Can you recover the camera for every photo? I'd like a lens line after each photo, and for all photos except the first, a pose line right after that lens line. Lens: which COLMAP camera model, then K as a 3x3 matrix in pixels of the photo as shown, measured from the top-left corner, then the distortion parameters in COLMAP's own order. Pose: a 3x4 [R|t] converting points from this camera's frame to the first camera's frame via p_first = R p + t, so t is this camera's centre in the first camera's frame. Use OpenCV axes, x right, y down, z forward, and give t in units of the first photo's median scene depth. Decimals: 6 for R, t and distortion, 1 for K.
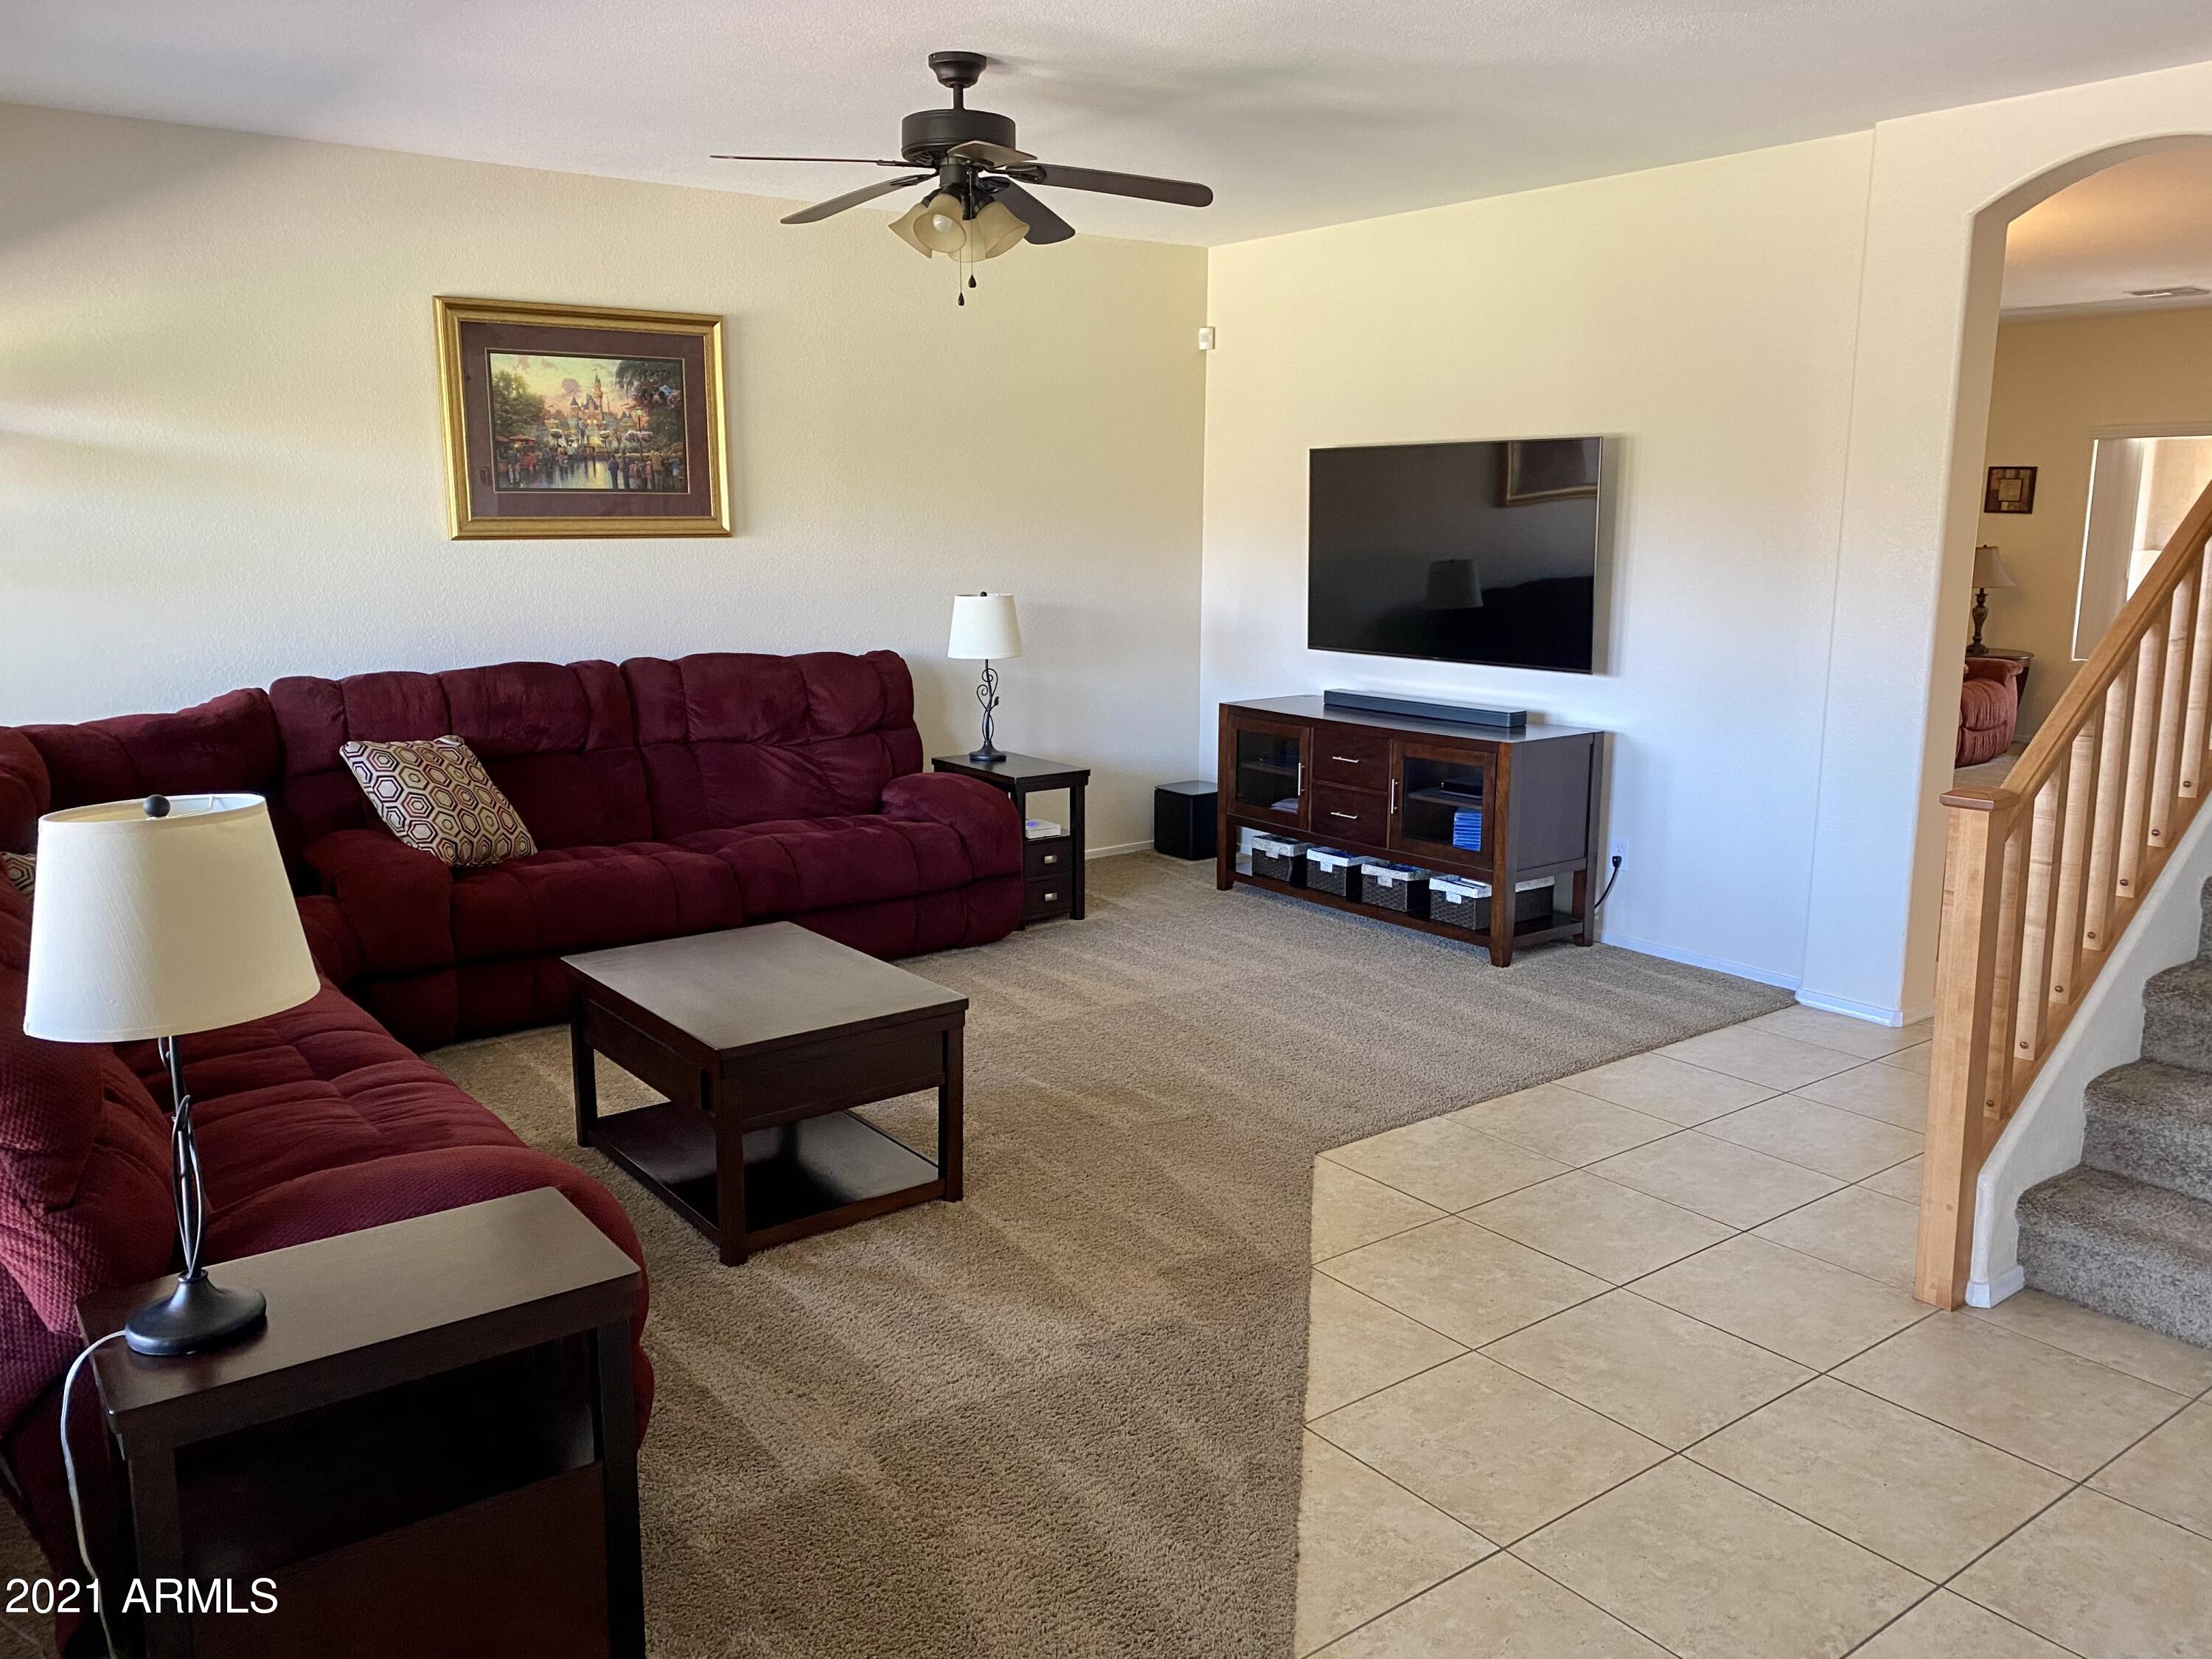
lens RADIAL K [[1658.9, 0, 1109.7], [0, 1658.9, 830.8], [0, 0, 1]] dist [0.034386, -0.038623]
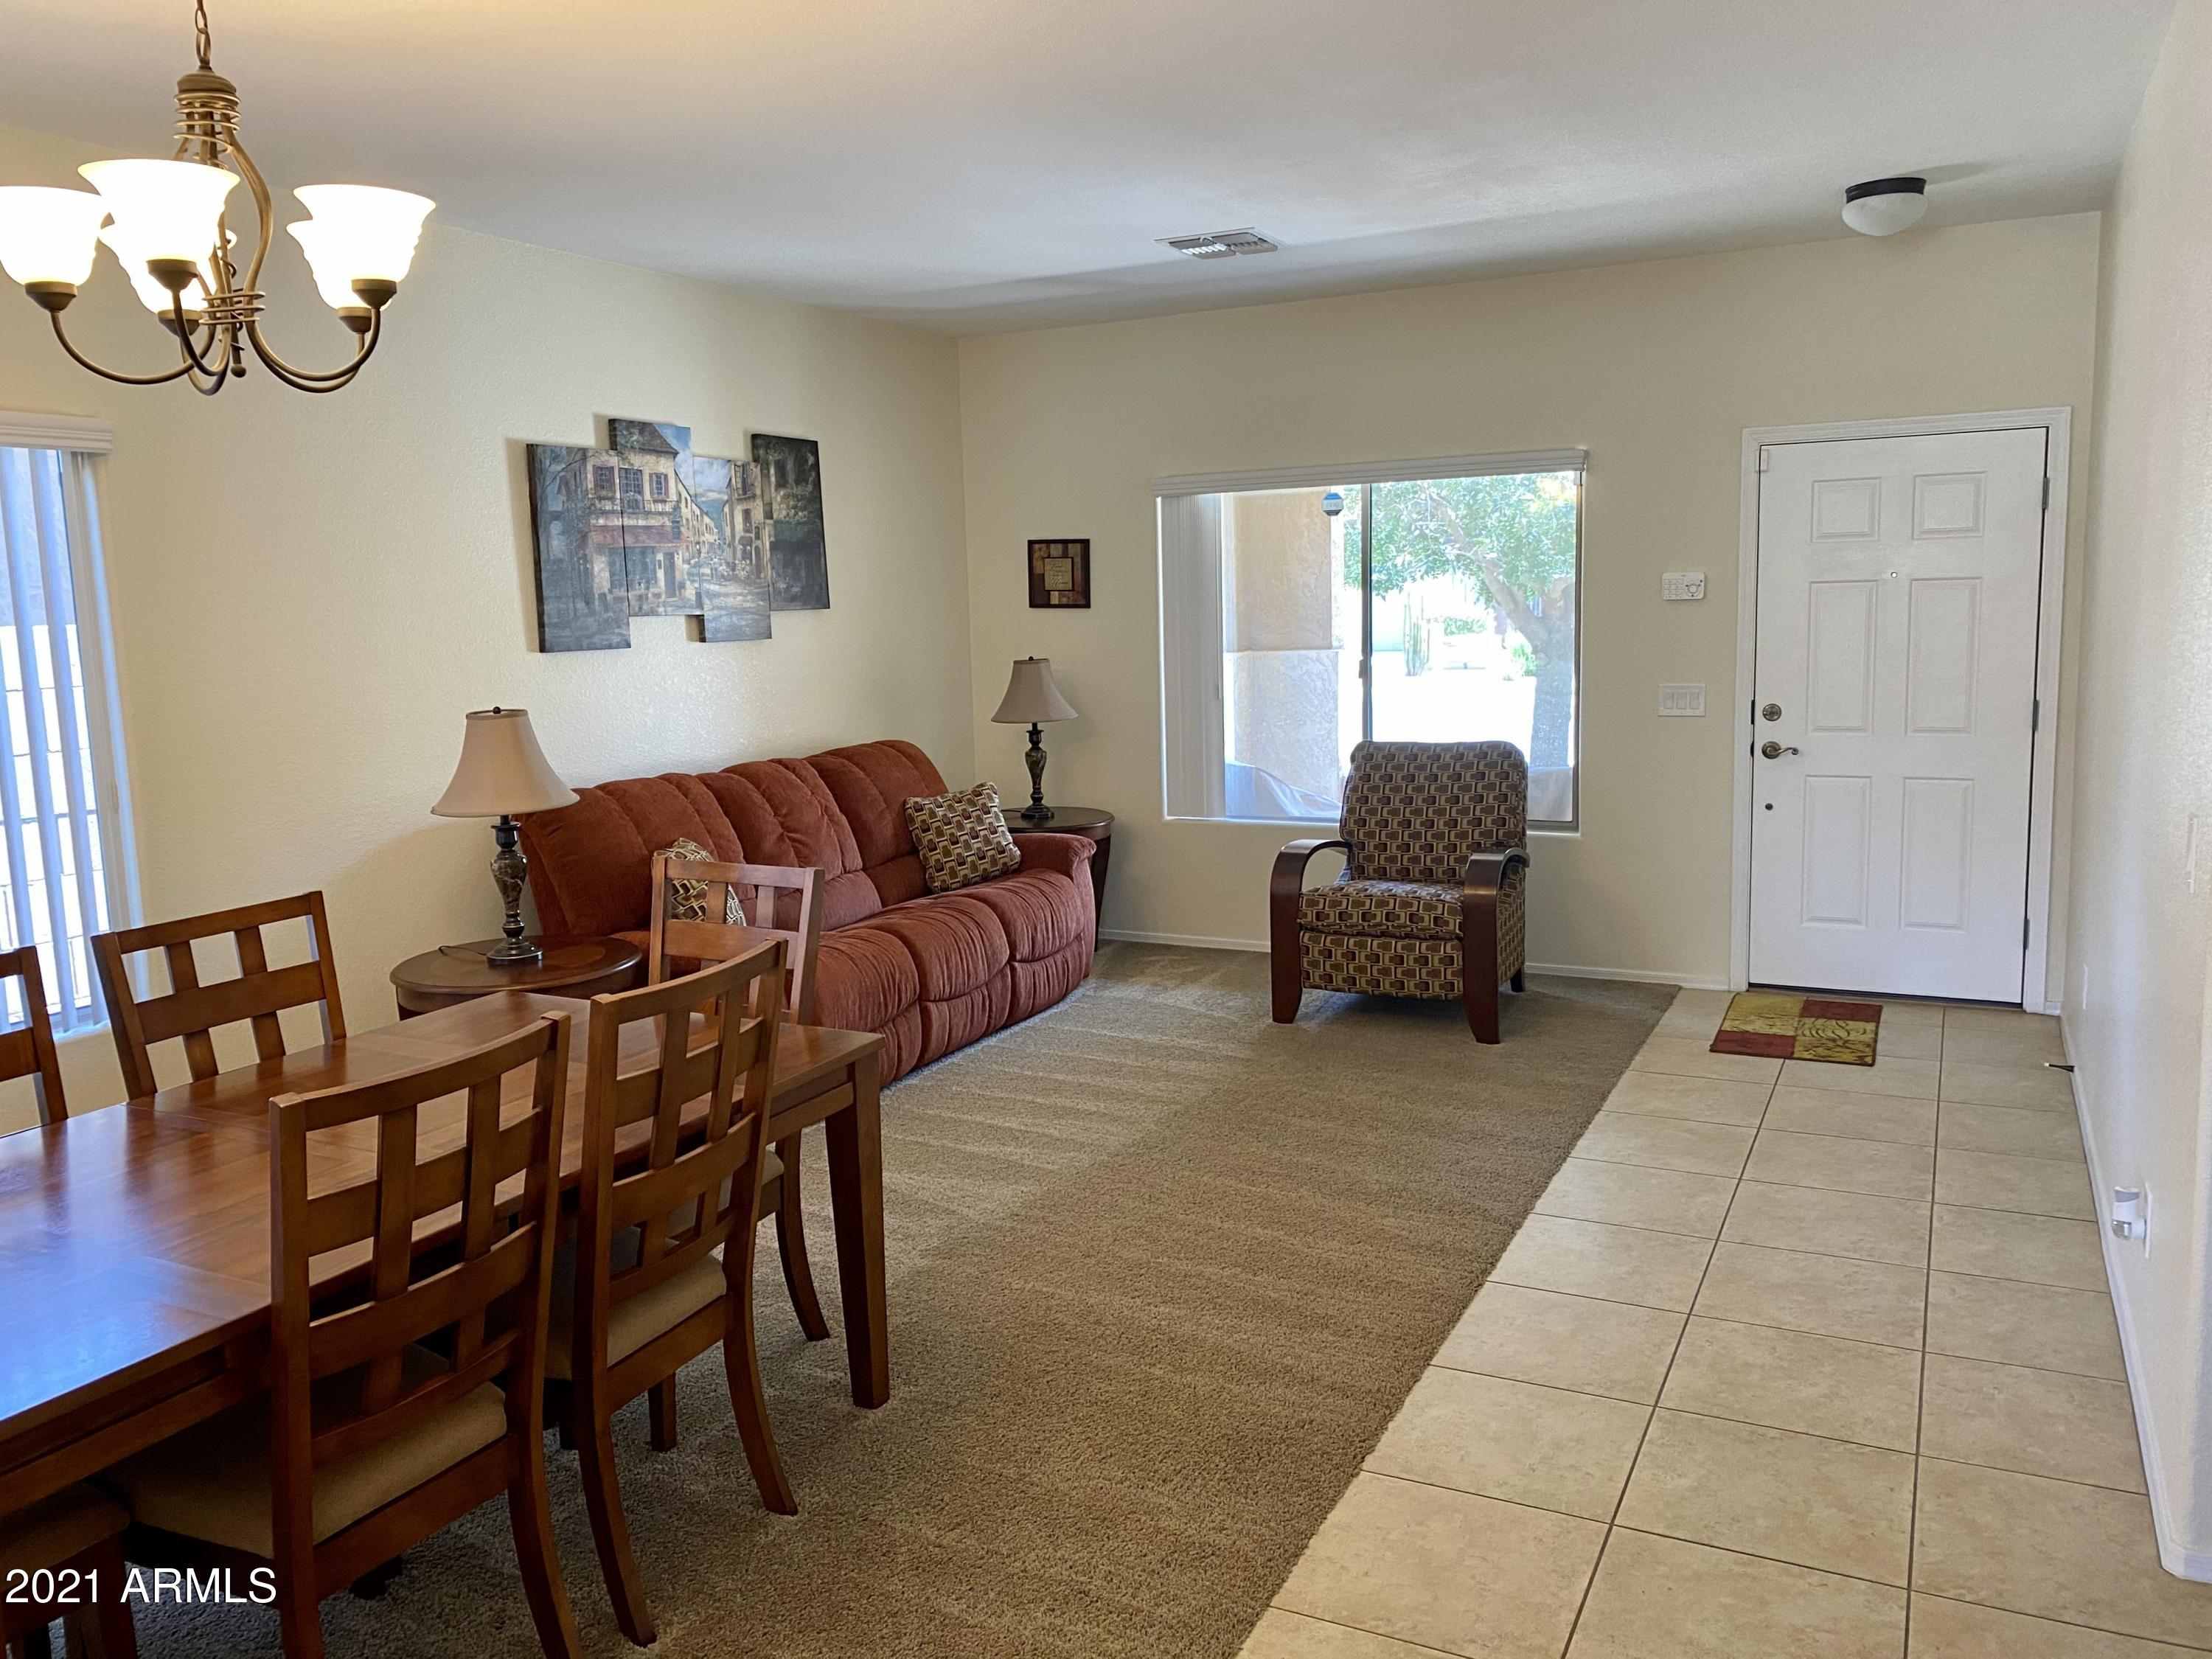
lens RADIAL K [[1658.9, 0, 1111.8], [0, 1658.9, 837.1], [0, 0, 1]] dist [0.034386, -0.038623]
pose [[0.893976, -0.083250, 0.440313, 0.256919], [0.106421, 0.993923, -0.028146, -0.078229], [-0.435294, 0.072021, 0.897403, 0.401500]]
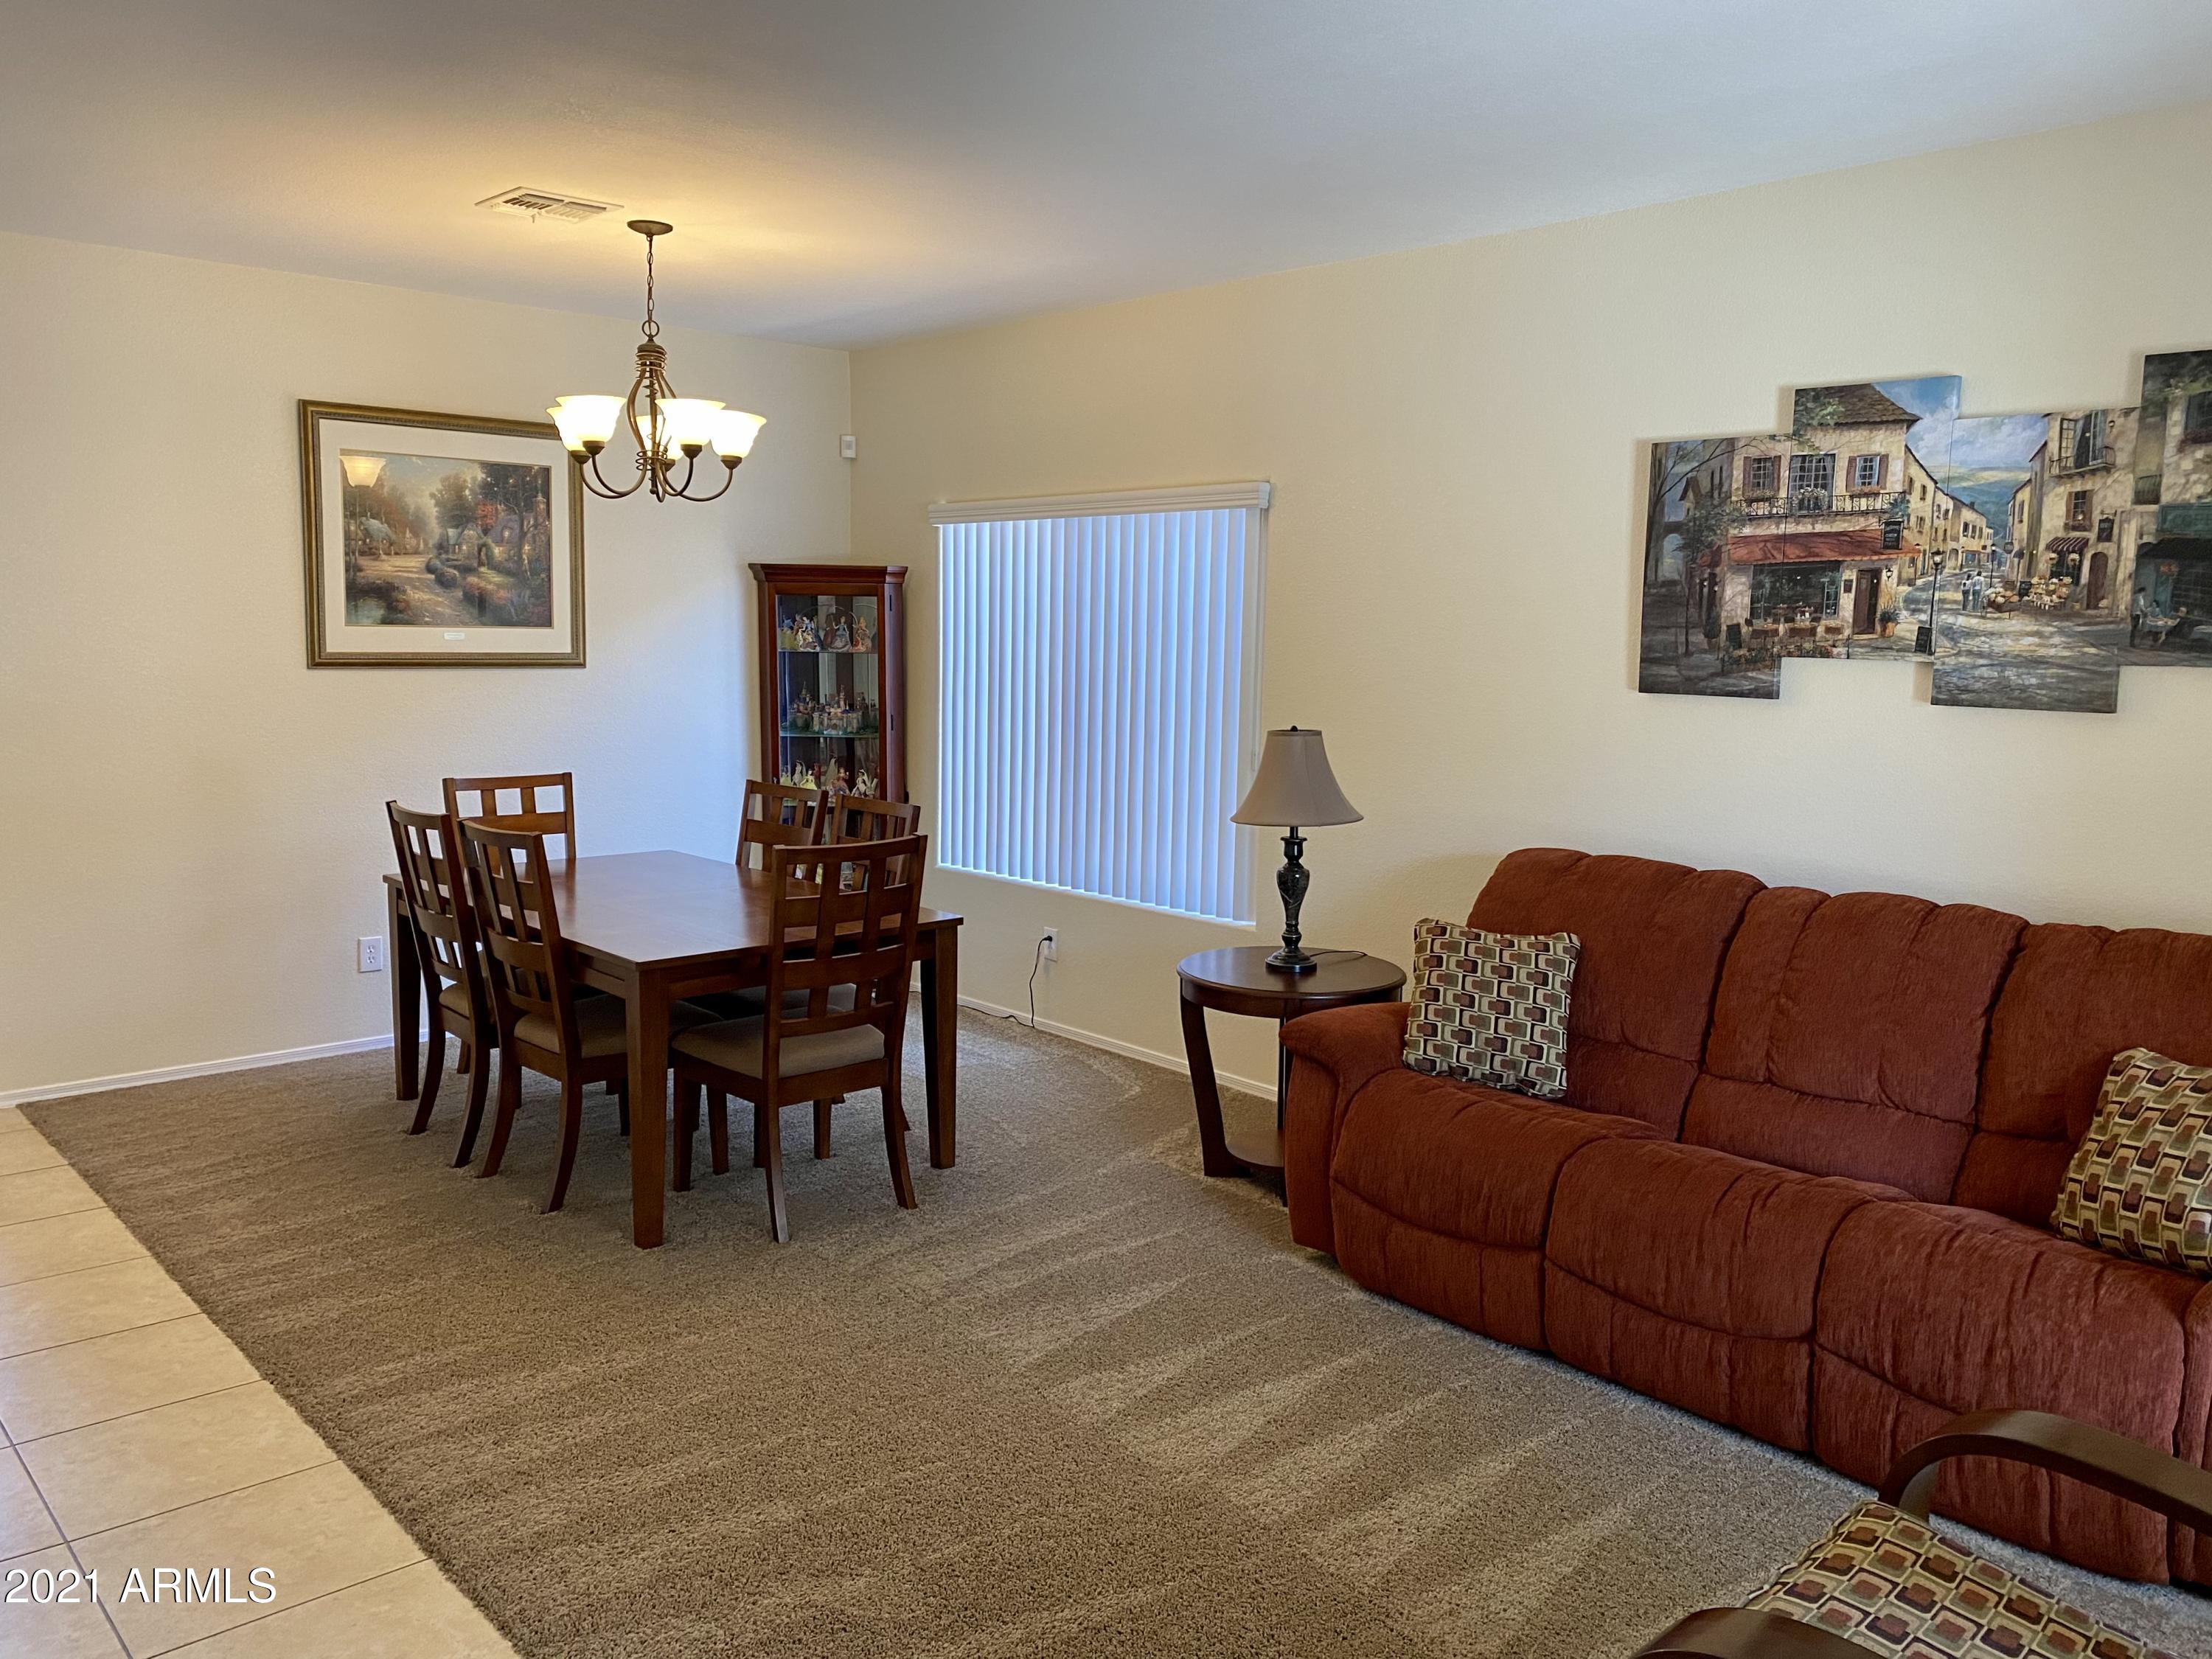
lens RADIAL K [[1658.9, 0, 1114.8], [0, 1658.9, 807.1], [0, 0, 1]] dist [0.034386, -0.038623]
pose [[0.100237, 0.120463, -0.987644, 0.939969], [-0.207835, 0.973281, 0.097618, -0.181945], [0.973014, 0.195482, 0.122595, 0.894261]]
